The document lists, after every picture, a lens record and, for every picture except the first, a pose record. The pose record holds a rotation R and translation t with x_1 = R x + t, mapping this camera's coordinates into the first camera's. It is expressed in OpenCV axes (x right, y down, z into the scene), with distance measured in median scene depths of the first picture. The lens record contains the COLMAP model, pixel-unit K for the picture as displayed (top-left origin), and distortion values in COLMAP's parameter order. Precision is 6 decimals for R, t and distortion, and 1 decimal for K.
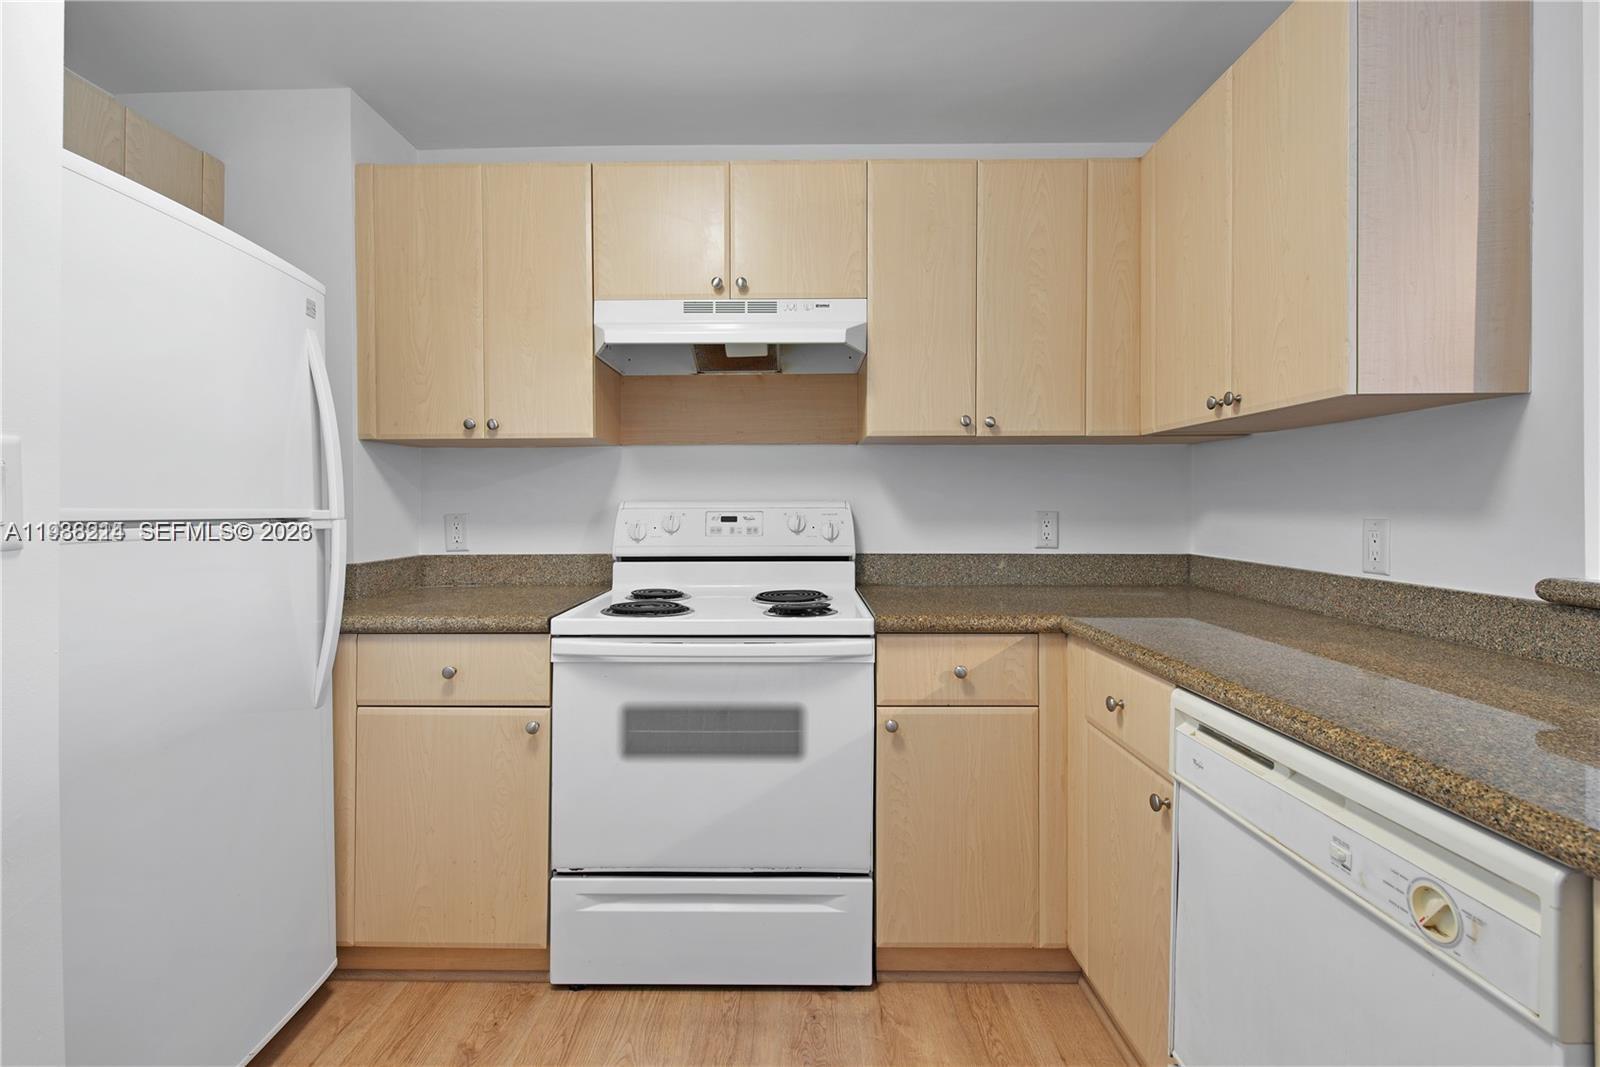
lens RADIAL K [[722.7, 0, 803.5], [0, 722.7, 506.8], [0, 0, 1]] dist [-0.000032, 0.000142]
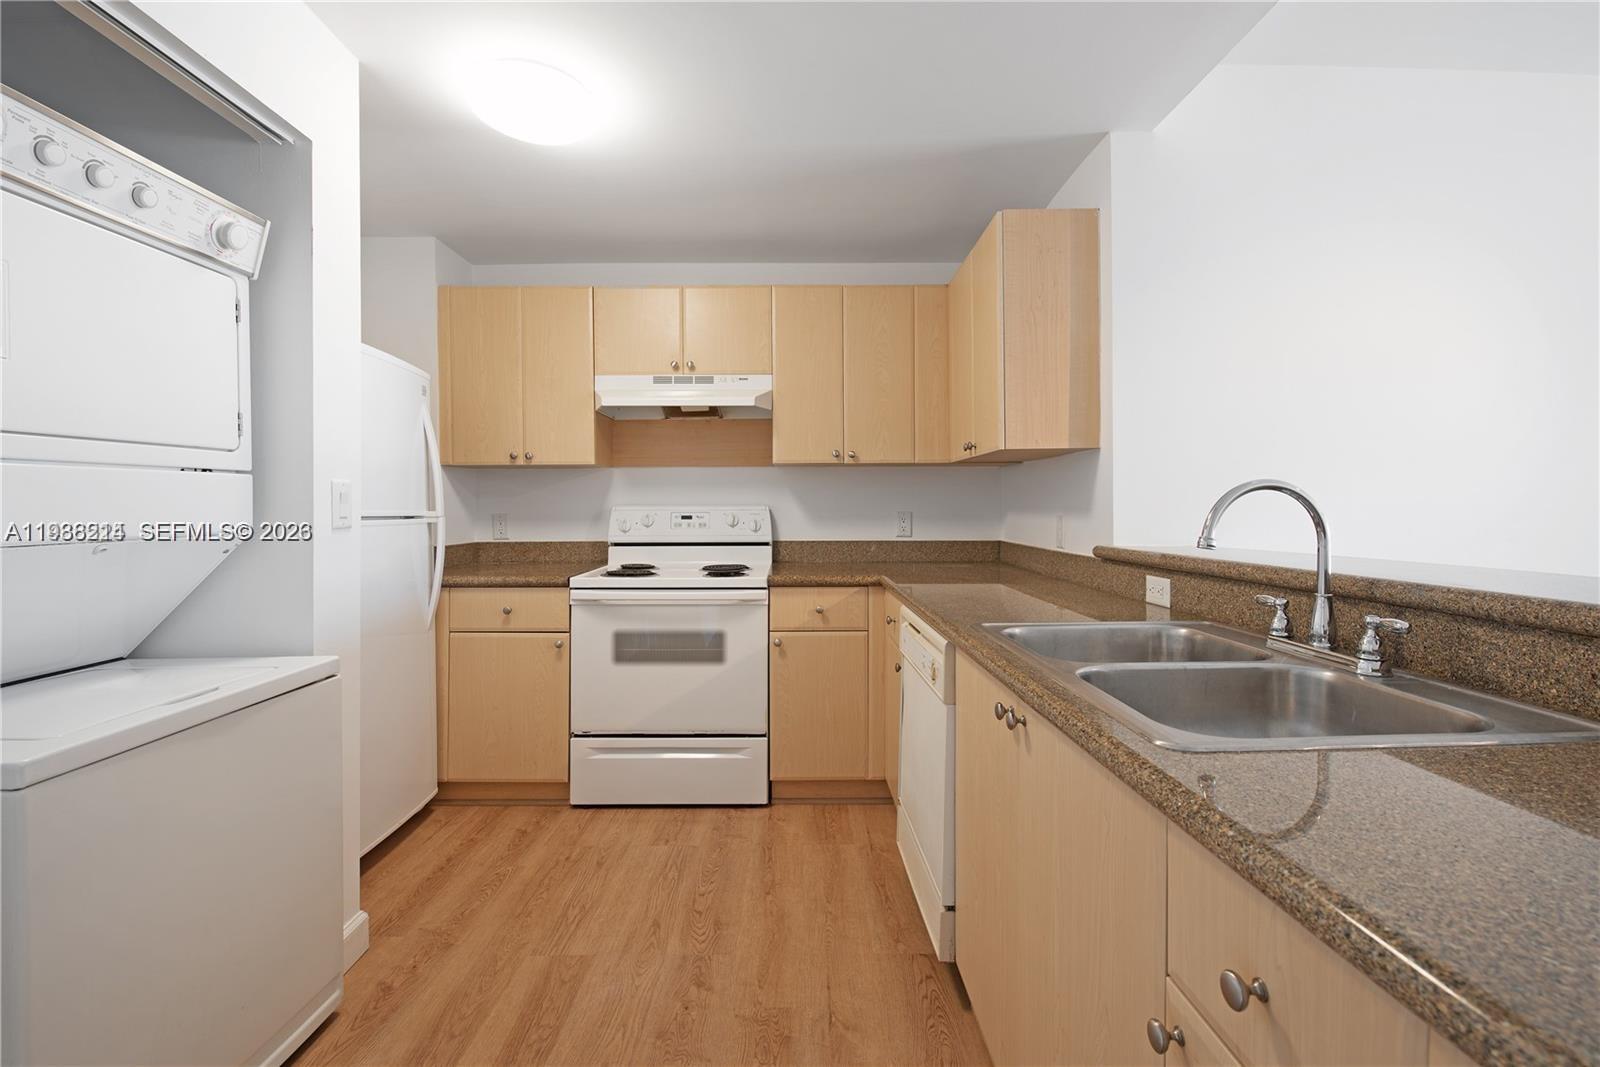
lens RADIAL K [[719.4, 0, 805.5], [0, 719.4, 511.7], [0, 0, 1]] dist [0.014413, -0.021643]
pose [[0.999976, -0.001225, 0.006875, 0.162818], [0.001183, 0.999981, 0.006066, -0.003910], [-0.006883, -0.006058, 0.999958, -0.594781]]
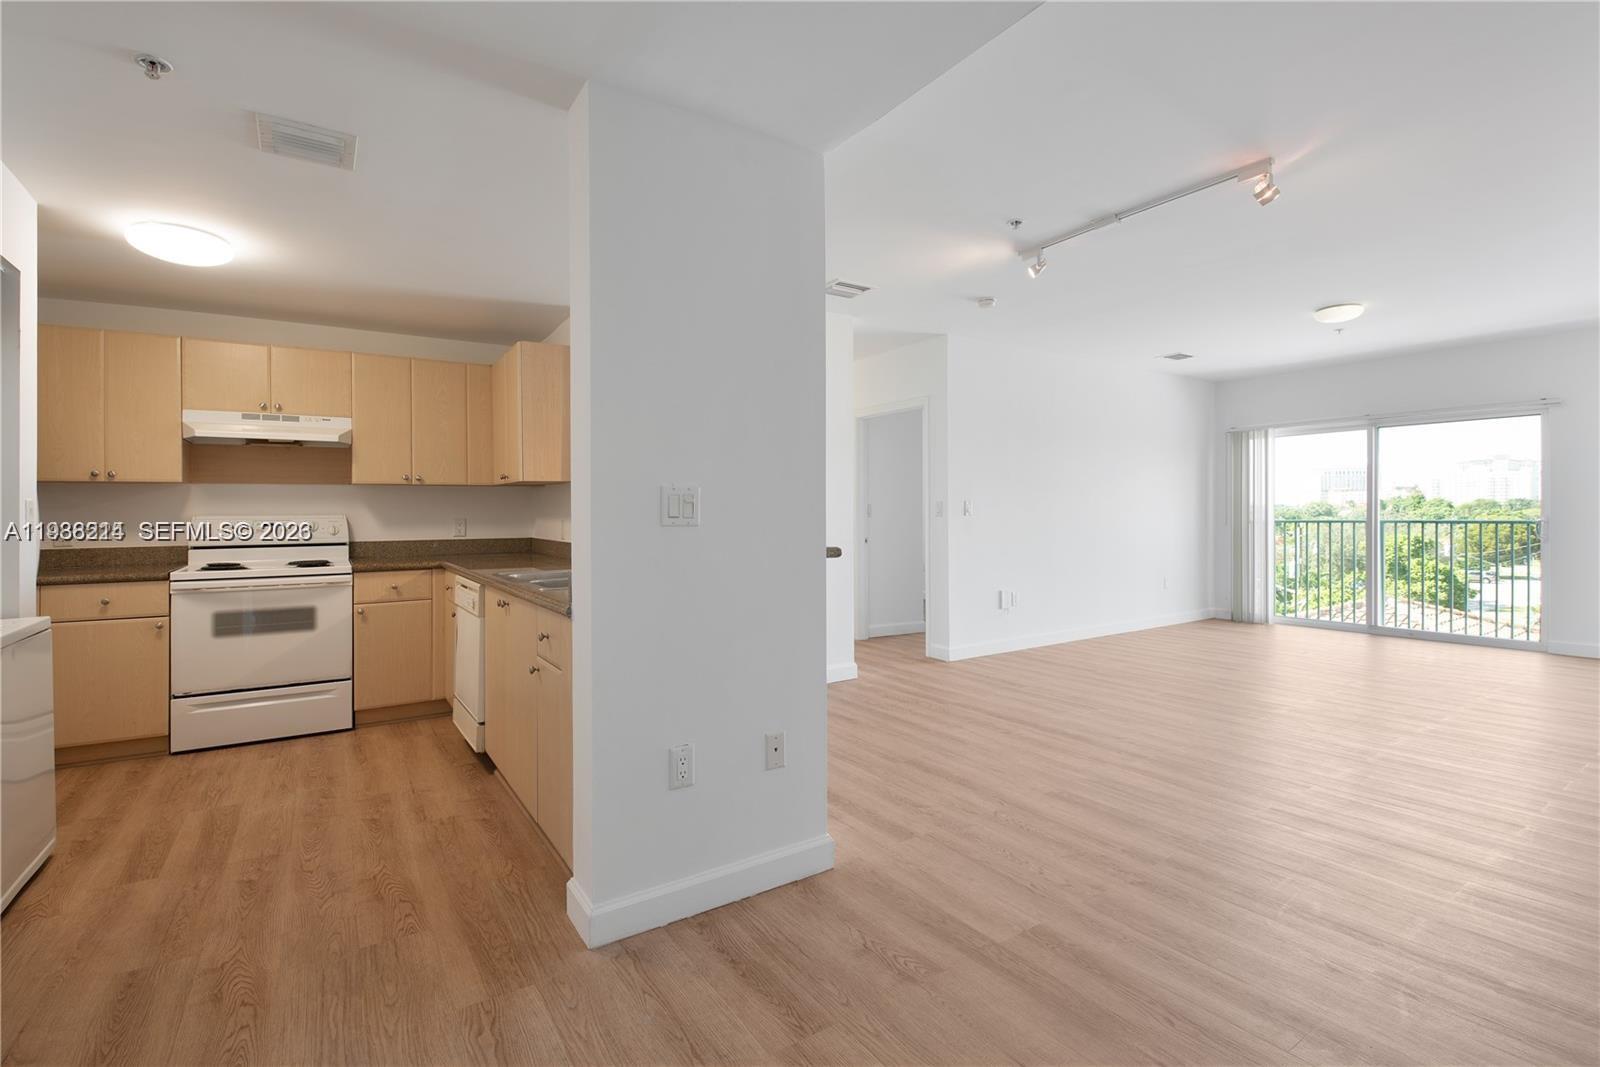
lens RADIAL K [[719.4, 0, 805.5], [0, 719.4, 511.7], [0, 0, 1]] dist [0.014413, -0.021643]
pose [[0.835419, -0.004533, 0.549595, 0.040695], [0.004081, 0.999990, 0.002045, -0.016457], [-0.549598, 0.000535, 0.835429, -1.616275]]
